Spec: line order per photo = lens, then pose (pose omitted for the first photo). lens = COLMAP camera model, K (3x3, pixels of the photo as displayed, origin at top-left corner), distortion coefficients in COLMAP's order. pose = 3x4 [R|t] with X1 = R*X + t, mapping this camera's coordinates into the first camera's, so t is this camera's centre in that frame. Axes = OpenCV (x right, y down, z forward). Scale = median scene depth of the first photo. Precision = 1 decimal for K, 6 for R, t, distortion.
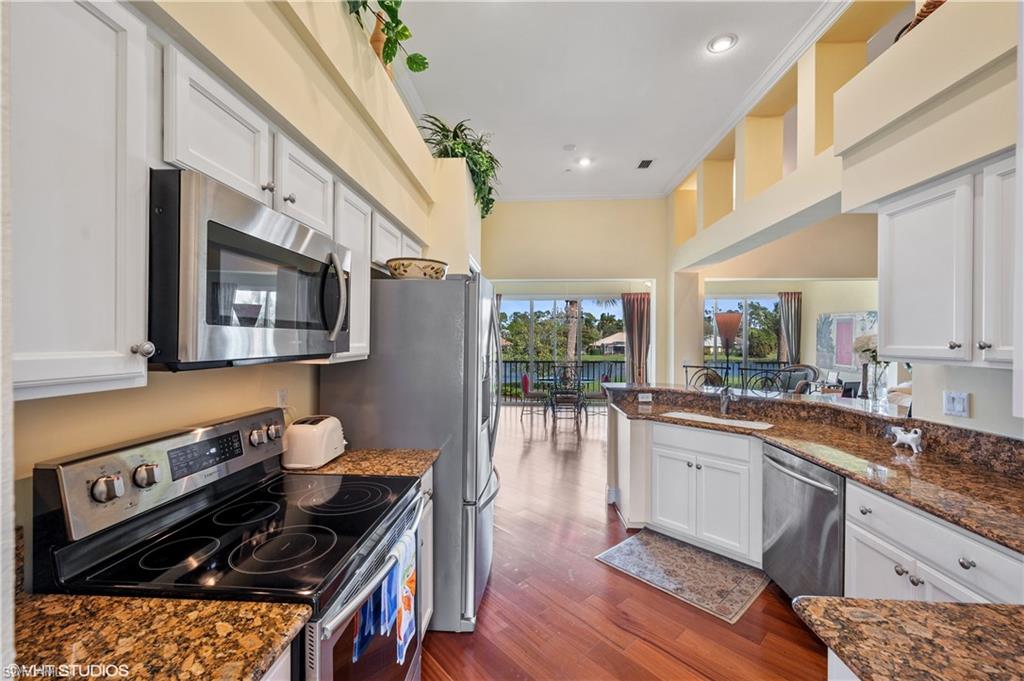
lens RADIAL K [[406.5, 0, 509.8], [0, 406.5, 342.4], [0, 0, 1]] dist [0.000645, 0.000181]
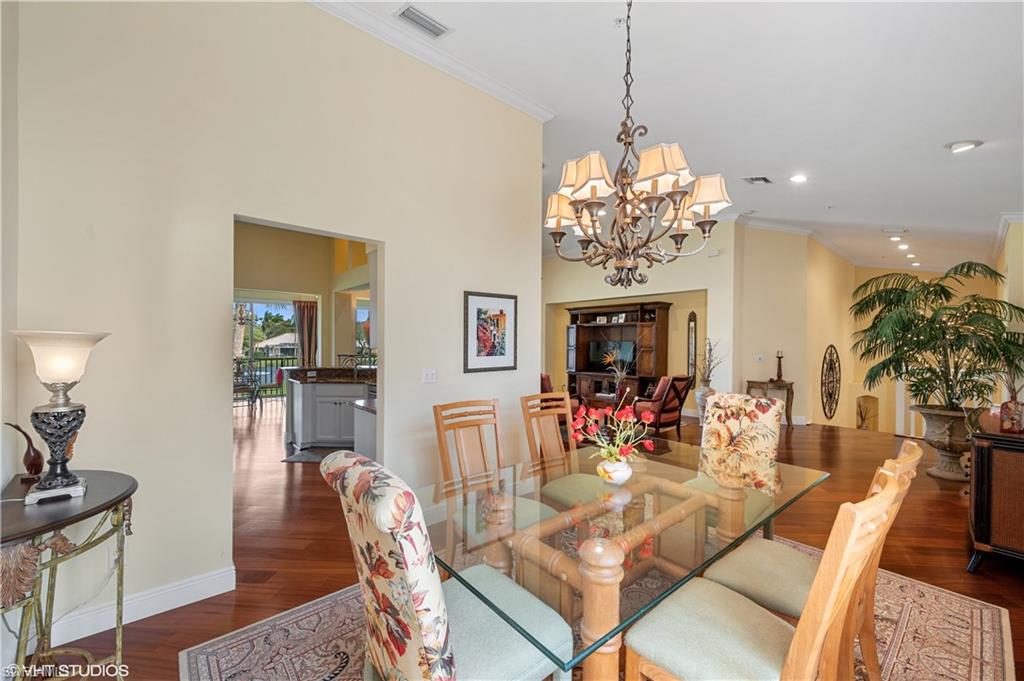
lens RADIAL K [[406.5, 0, 512.0], [0, 406.5, 341.9], [0, 0, 1]] dist [0.000645, 0.000181]
pose [[0.718912, 0.002471, 0.695097, -0.092843], [0.001128, 0.999988, -0.004722, 0.006677], [-0.695100, 0.004179, 0.718901, -0.301617]]
